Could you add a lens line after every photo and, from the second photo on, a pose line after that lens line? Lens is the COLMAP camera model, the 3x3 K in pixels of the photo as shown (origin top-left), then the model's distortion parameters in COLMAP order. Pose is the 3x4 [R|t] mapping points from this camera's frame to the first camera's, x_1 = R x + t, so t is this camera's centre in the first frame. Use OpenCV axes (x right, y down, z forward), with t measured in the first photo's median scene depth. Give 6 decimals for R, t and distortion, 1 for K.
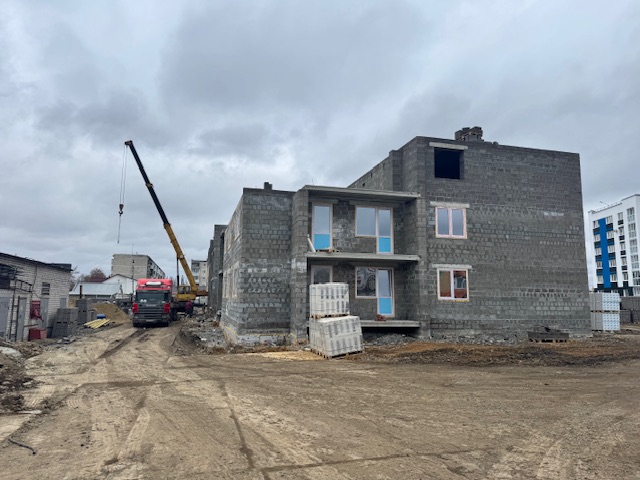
lens RADIAL K [[444.7, 0, 319.1], [0, 444.7, 239.4], [0, 0, 1]] dist [0.126832, -0.154978]
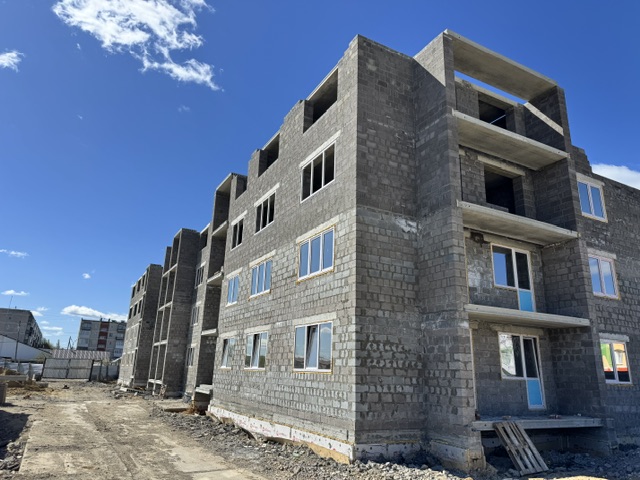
lens RADIAL K [[451.0, 0, 317.9], [0, 451.0, 233.4], [0, 0, 1]] dist [0.077627, -0.094601]
pose [[0.975336, 0.086190, 0.203203, -0.325580], [-0.052971, 0.985106, -0.163587, 0.041485], [-0.214276, 0.148788, 0.965375, 0.356538]]
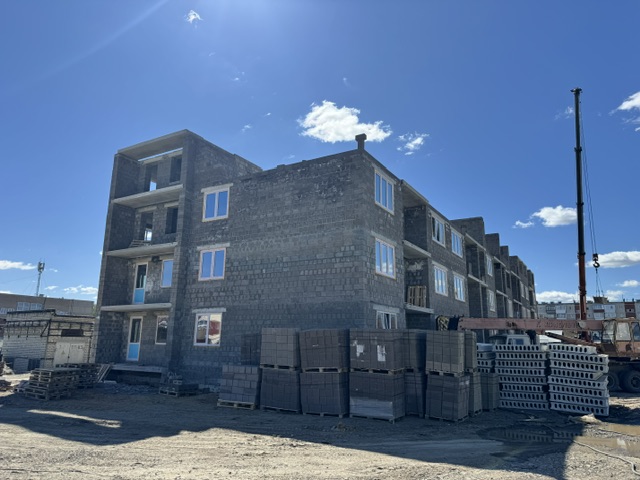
lens RADIAL K [[449.5, 0, 316.7], [0, 449.5, 236.1], [0, 0, 1]] dist [0.141521, -0.240545]
pose [[0.681388, -0.164690, -0.713153, 1.154168], [0.090554, 0.985839, -0.141141, 0.060636], [0.726299, 0.031593, 0.686653, 0.485170]]
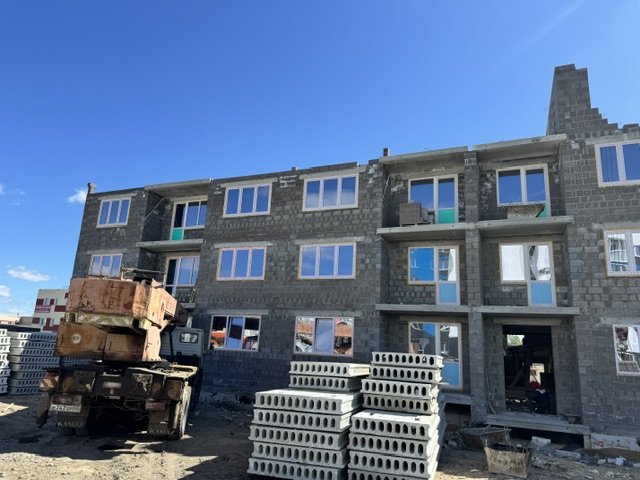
lens RADIAL K [[449.5, 0, 321.1], [0, 449.5, 241.9], [0, 0, 1]] dist [0.086056, -0.103964]
pose [[-0.624402, -0.238700, -0.743737, 1.094454], [0.041504, 0.940678, -0.336752, 0.310277], [0.779999, -0.241137, -0.577455, 2.202188]]
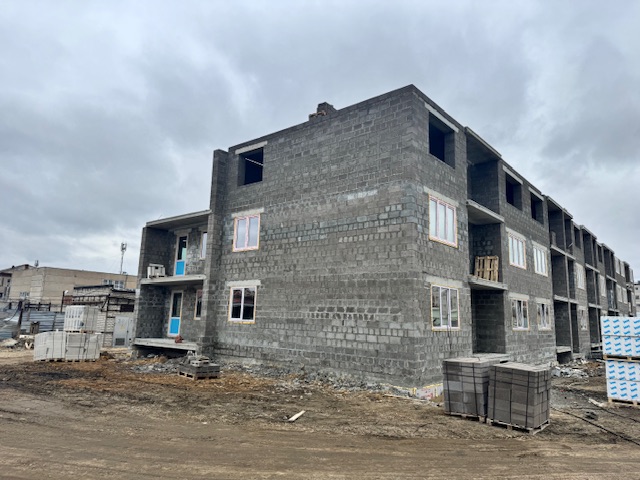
lens RADIAL K [[444.7, 0, 319.1], [0, 444.7, 239.4], [0, 0, 1]] dist [0.126832, -0.154978]
pose [[0.562784, -0.135514, -0.815420, 1.080815], [0.088204, 0.990683, -0.103764, 0.077453], [0.821884, -0.013527, 0.569494, 0.615723]]
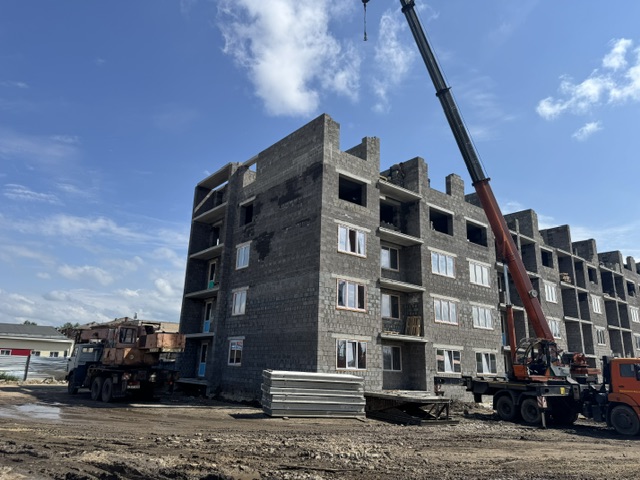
lens RADIAL K [[444.7, 0, 319.1], [0, 444.7, 239.4], [0, 0, 1]] dist [0.126832, -0.154978]
pose [[0.399369, -0.241634, -0.884374, 1.554875], [0.093696, 0.970348, -0.222813, 0.091850], [0.911990, 0.006123, 0.410167, 0.678567]]
